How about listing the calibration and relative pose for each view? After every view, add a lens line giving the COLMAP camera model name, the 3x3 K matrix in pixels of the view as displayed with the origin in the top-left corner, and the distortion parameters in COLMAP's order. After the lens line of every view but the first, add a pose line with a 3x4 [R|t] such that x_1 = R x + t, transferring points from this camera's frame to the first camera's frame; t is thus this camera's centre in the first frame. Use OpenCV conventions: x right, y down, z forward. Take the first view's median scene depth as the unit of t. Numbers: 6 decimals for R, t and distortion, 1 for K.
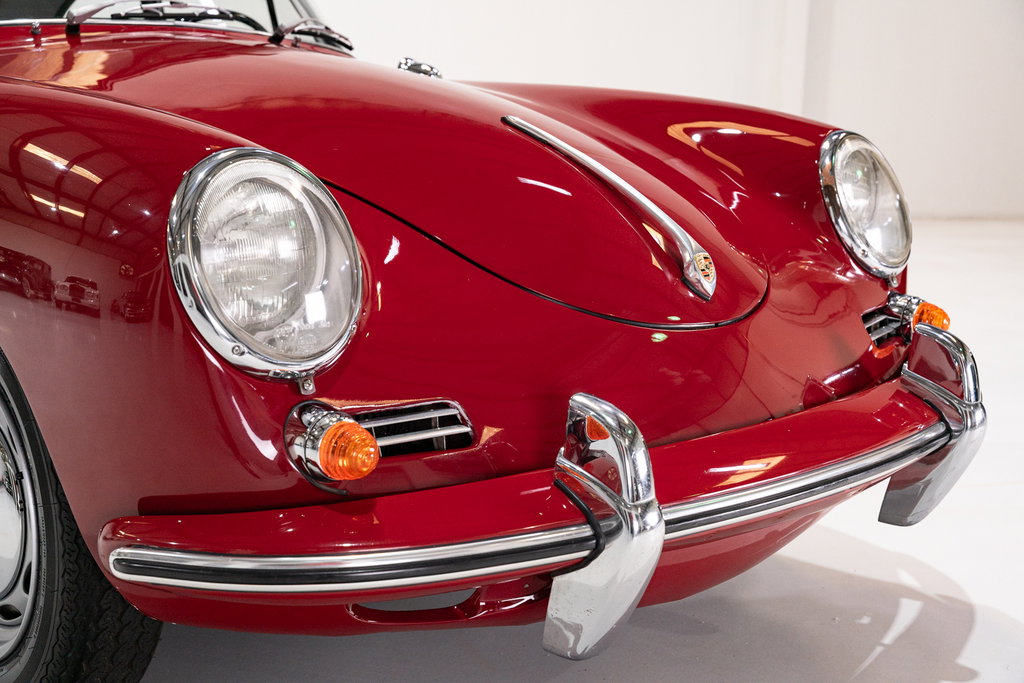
lens RADIAL K [[1464.0, 0, 503.1], [0, 1464.0, 339.7], [0, 0, 1]] dist [-0.023833, 0.000000]
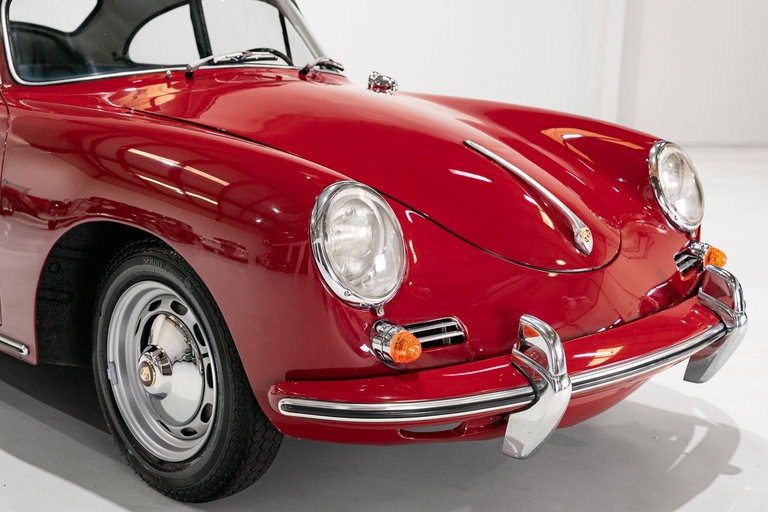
lens RADIAL K [[1098.0, 0, 390.1], [0, 1098.0, 258.1], [0, 0, 1]] dist [-0.023833, 0.000000]
pose [[0.999993, 0.003850, -0.000190, -0.095019], [-0.003843, 0.999638, 0.026633, -0.057020], [0.000293, -0.026632, 0.999645, -0.303300]]
